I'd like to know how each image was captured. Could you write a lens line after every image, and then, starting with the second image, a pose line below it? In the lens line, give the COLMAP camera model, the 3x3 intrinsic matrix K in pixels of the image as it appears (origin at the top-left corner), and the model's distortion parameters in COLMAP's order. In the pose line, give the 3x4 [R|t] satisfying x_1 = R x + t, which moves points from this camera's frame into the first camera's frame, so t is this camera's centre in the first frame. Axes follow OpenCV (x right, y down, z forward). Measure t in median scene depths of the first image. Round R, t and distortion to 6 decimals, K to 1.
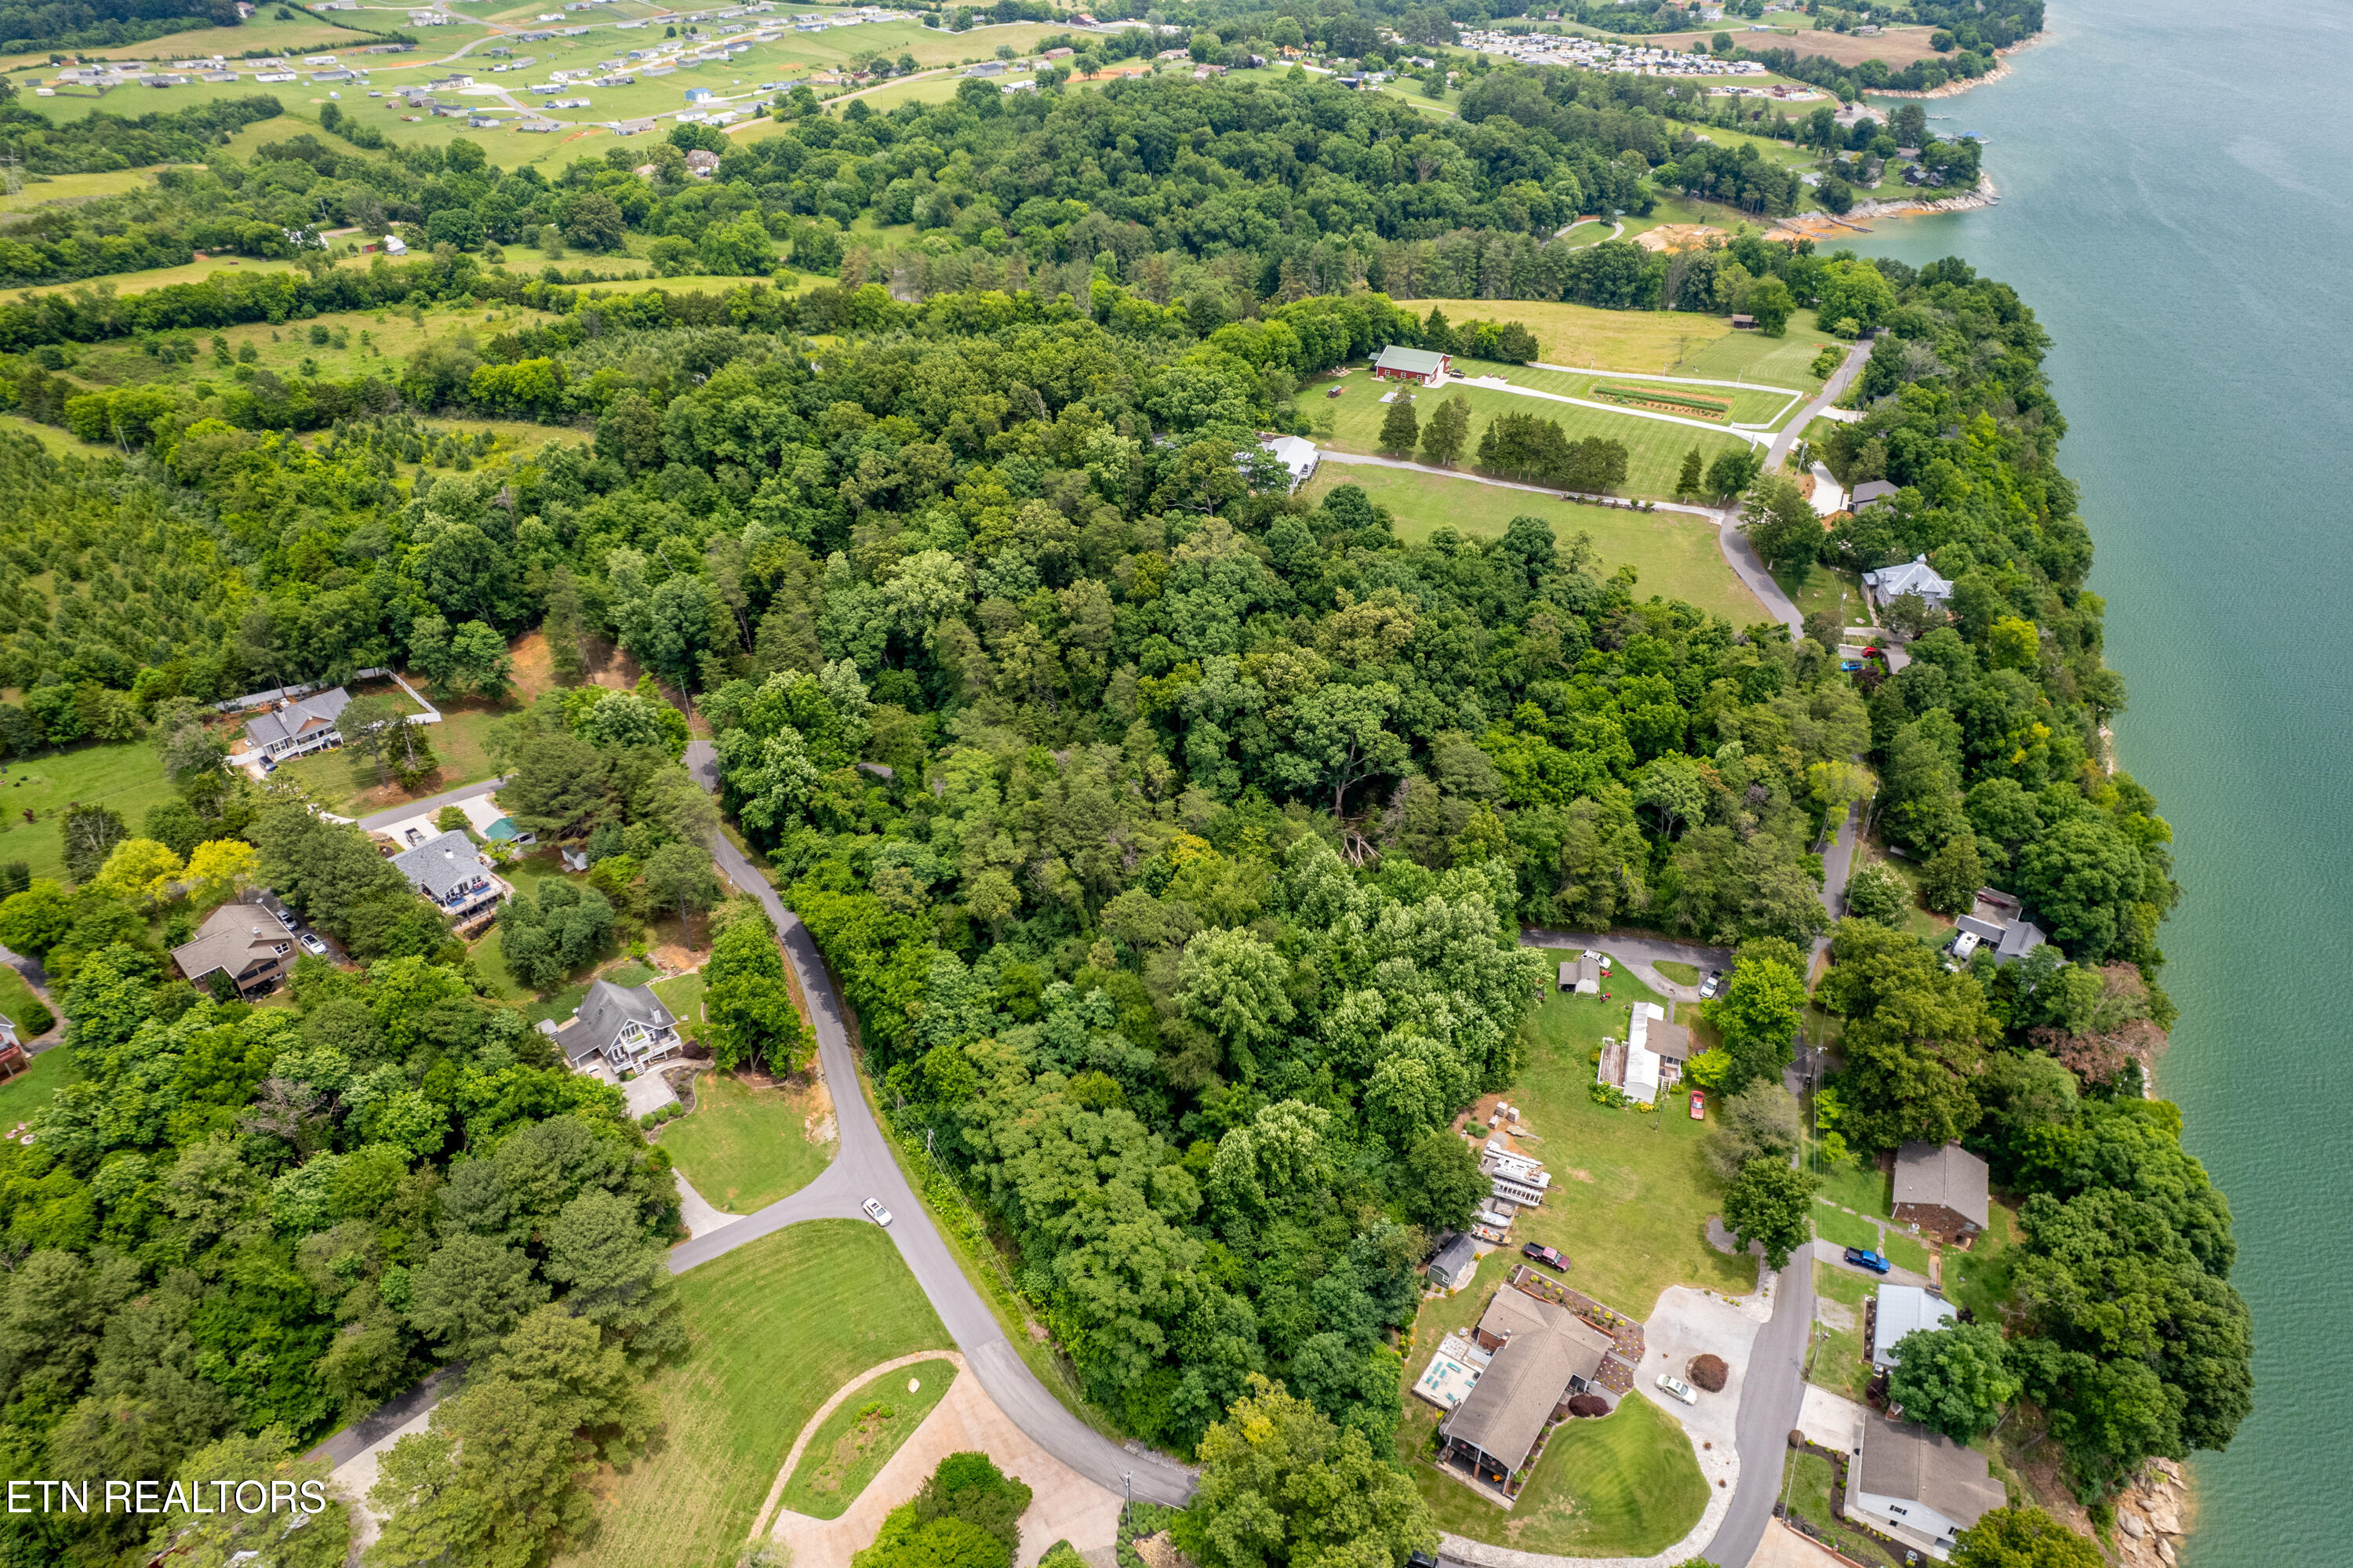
lens RADIAL K [[1511.9, 0, 1174.2], [0, 1511.9, 794.4], [0, 0, 1]] dist [-0.071544, 0.062573]
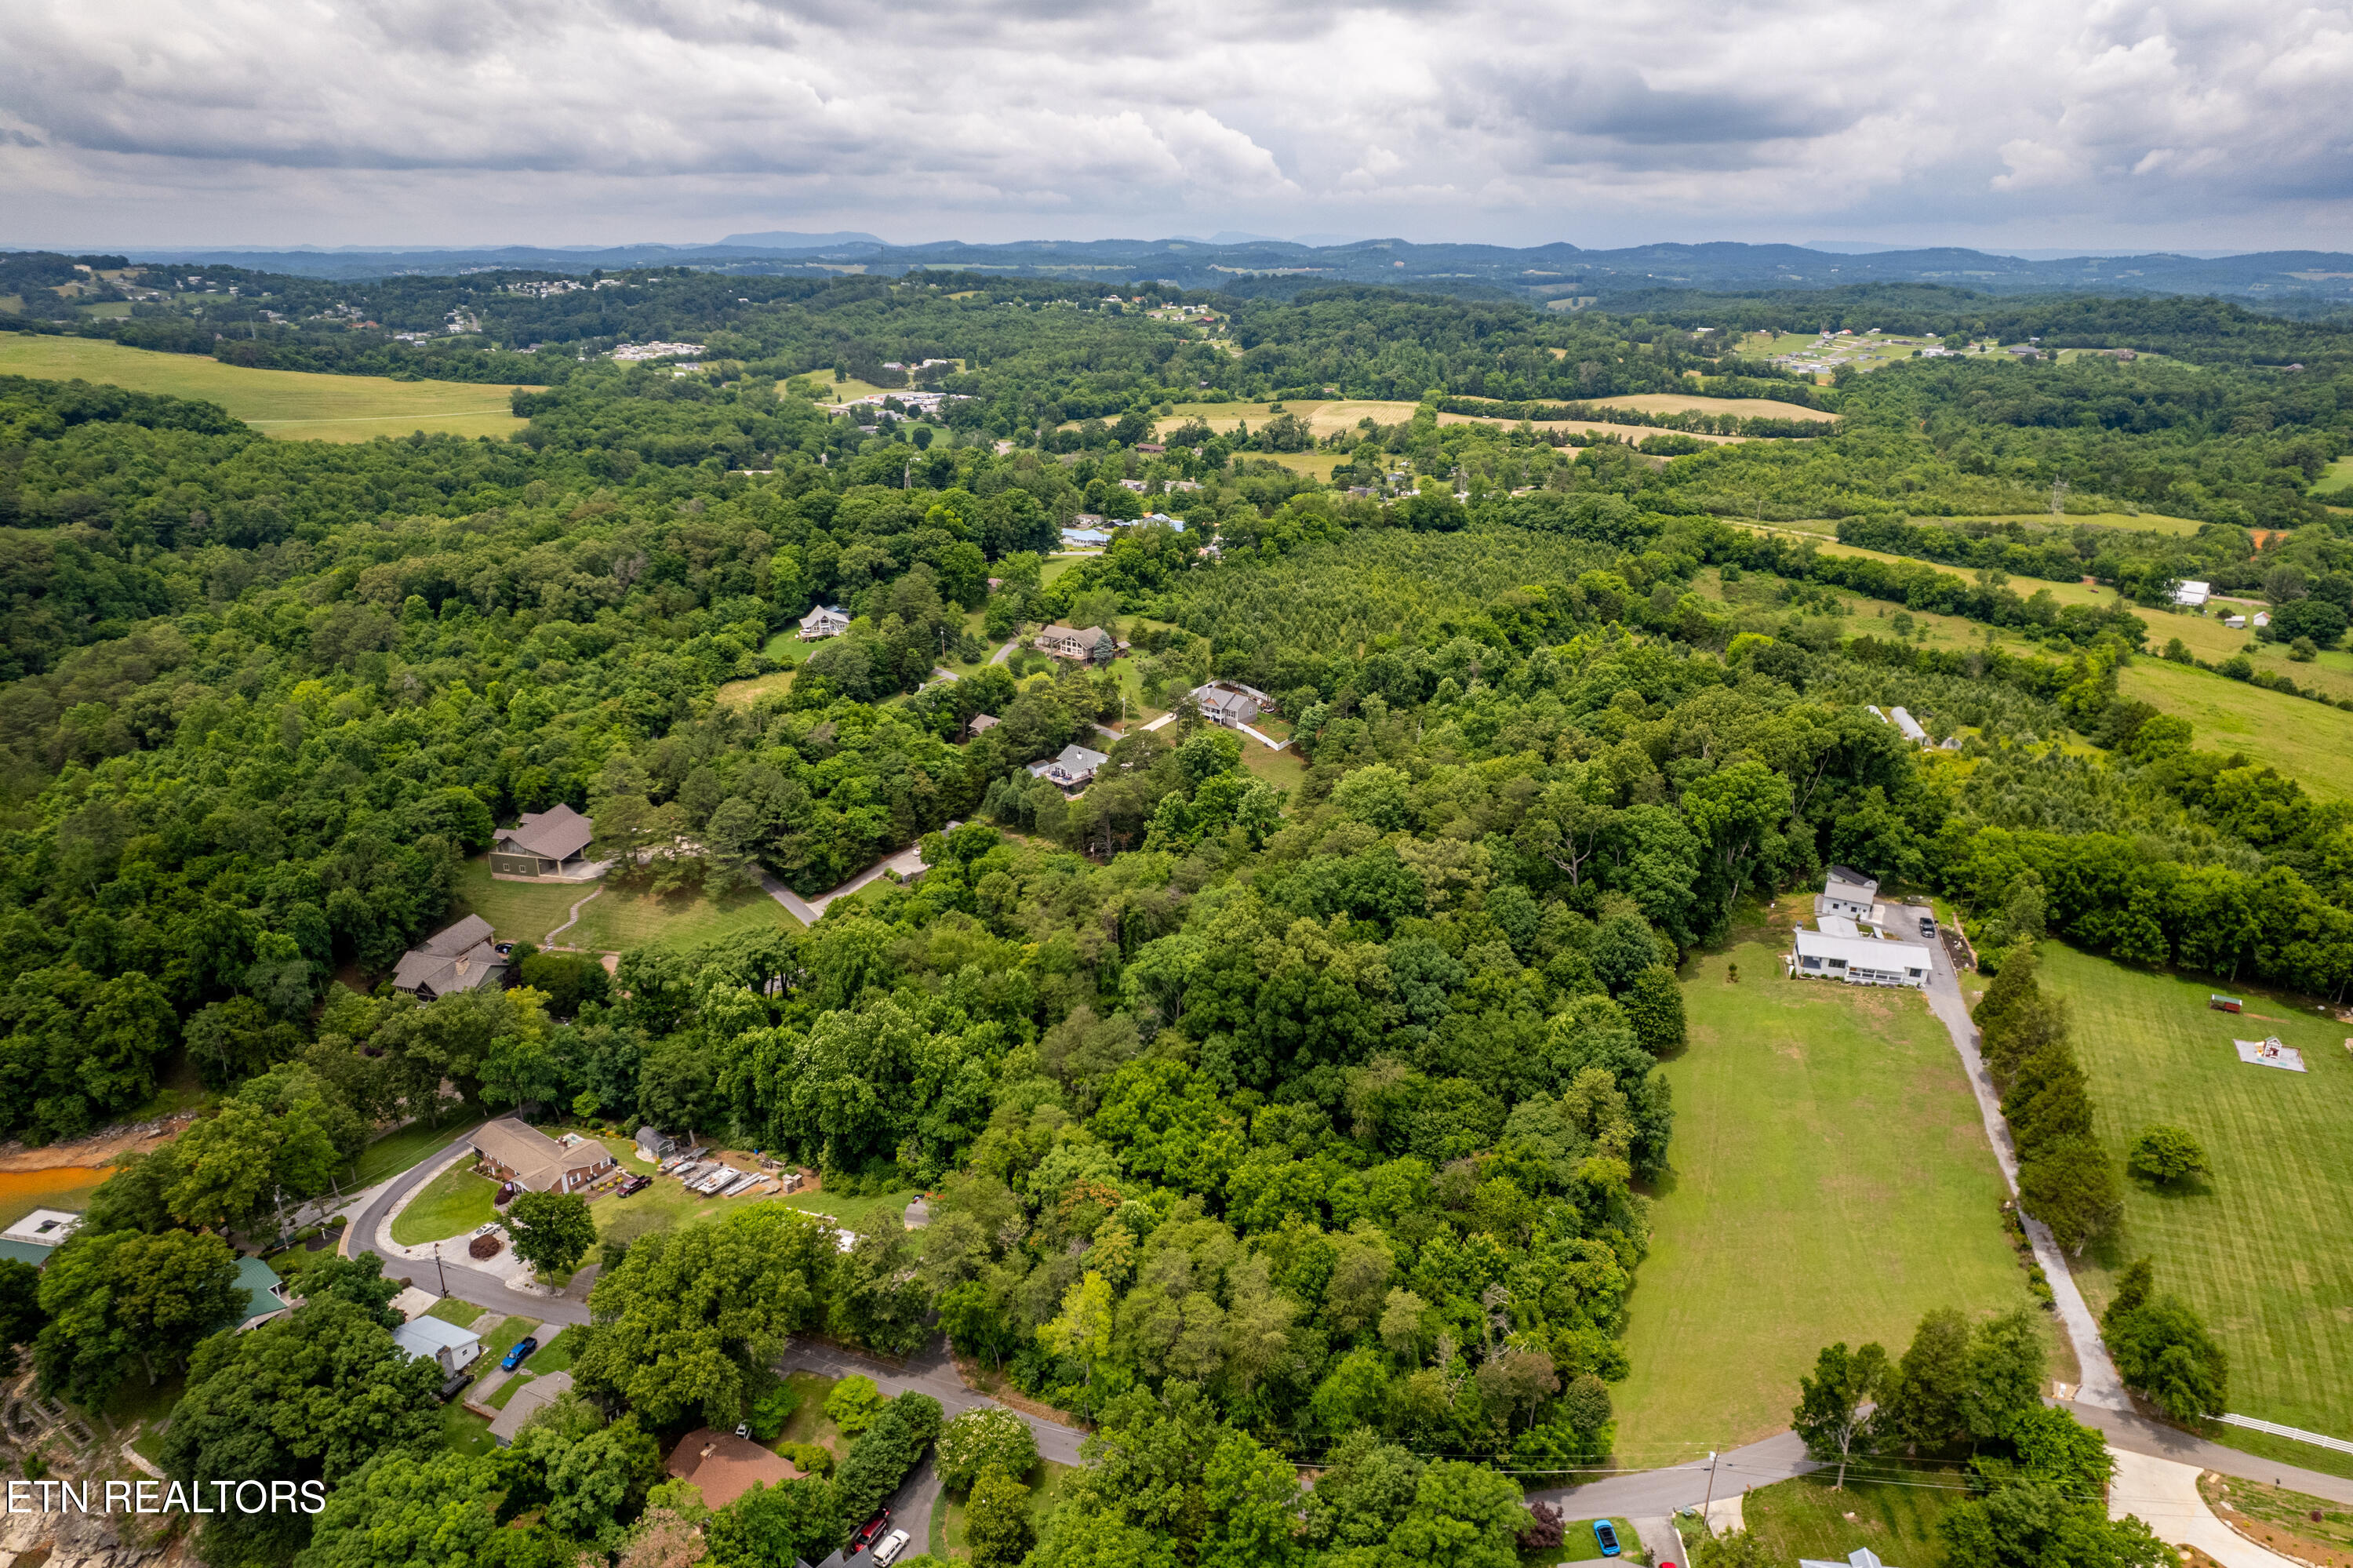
lens RADIAL K [[1511.9, 0, 1177.4], [0, 1511.9, 791.4], [0, 0, 1]] dist [-0.071544, 0.062573]
pose [[0.012330, 0.339792, -0.940420, 0.917662], [-0.554029, 0.785252, 0.276463, -0.378647], [0.832406, 0.517611, 0.197936, 0.672360]]
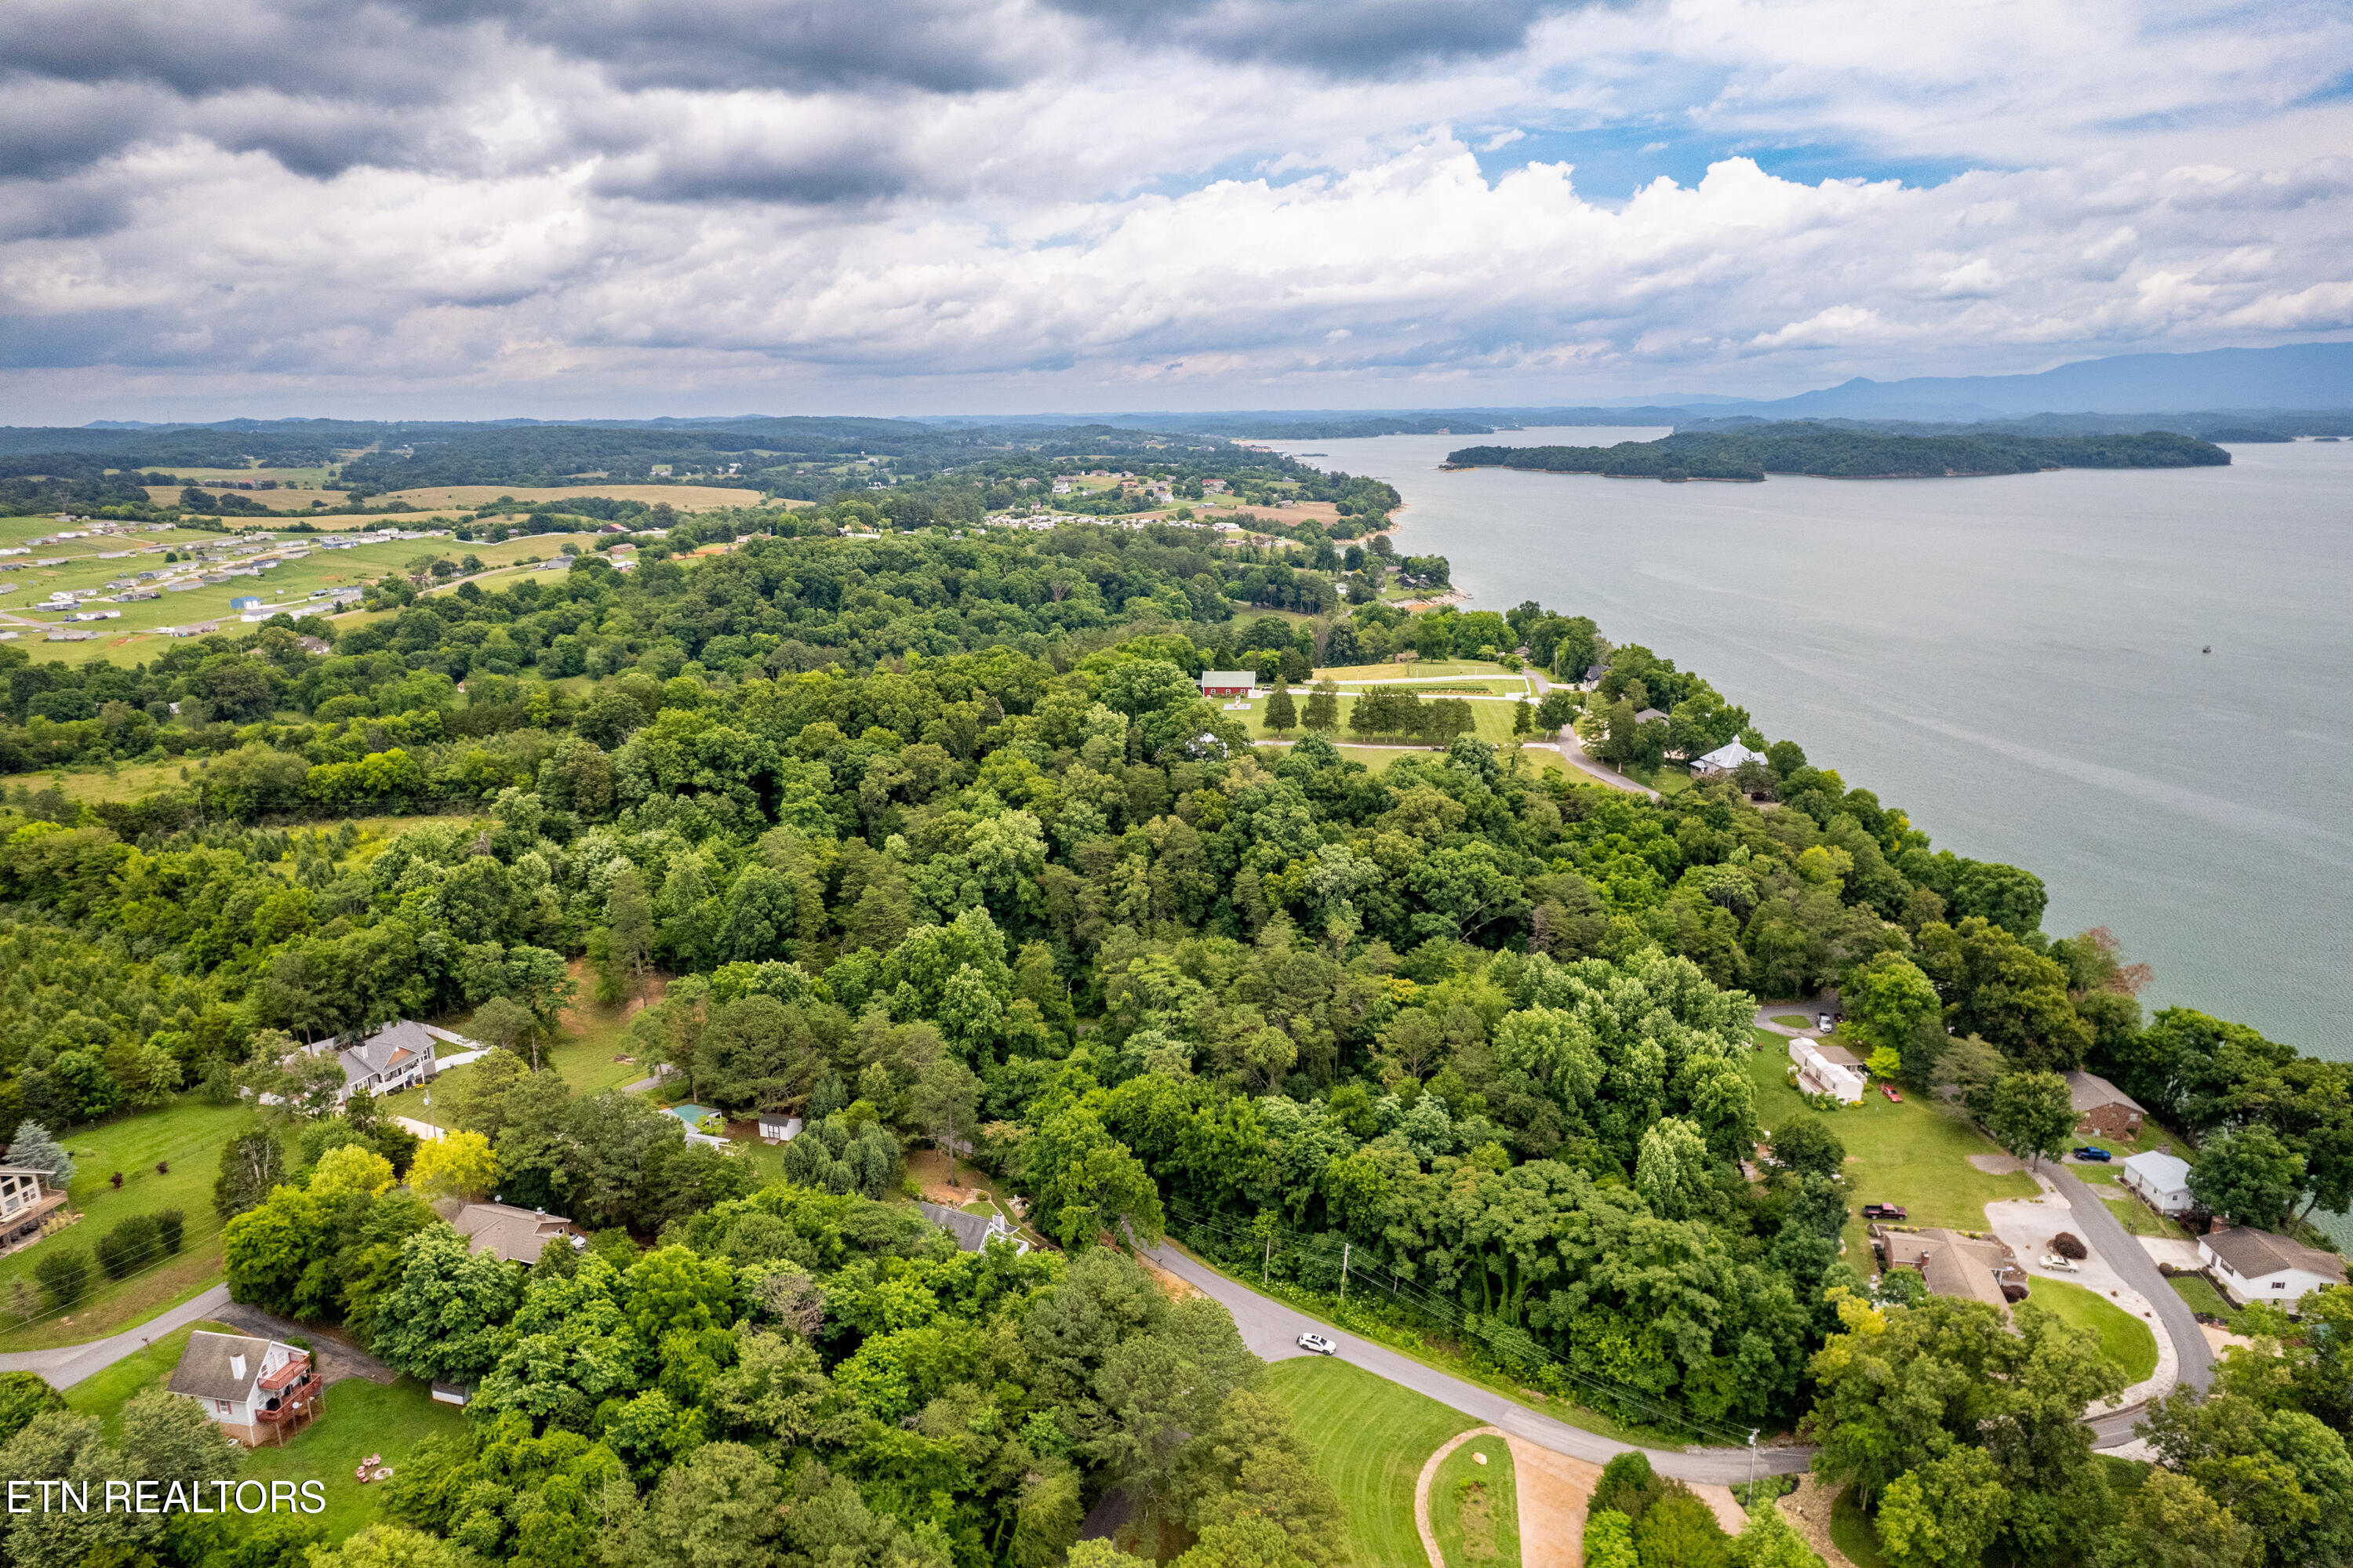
lens RADIAL K [[1511.9, 0, 1167.5], [0, 1511.9, 812.7], [0, 0, 1]] dist [-0.071544, 0.062573]
pose [[0.925200, -0.115849, 0.361364, -0.440422], [0.222415, 0.937101, -0.269023, 0.144575], [-0.307469, 0.329273, 0.892772, 0.040213]]
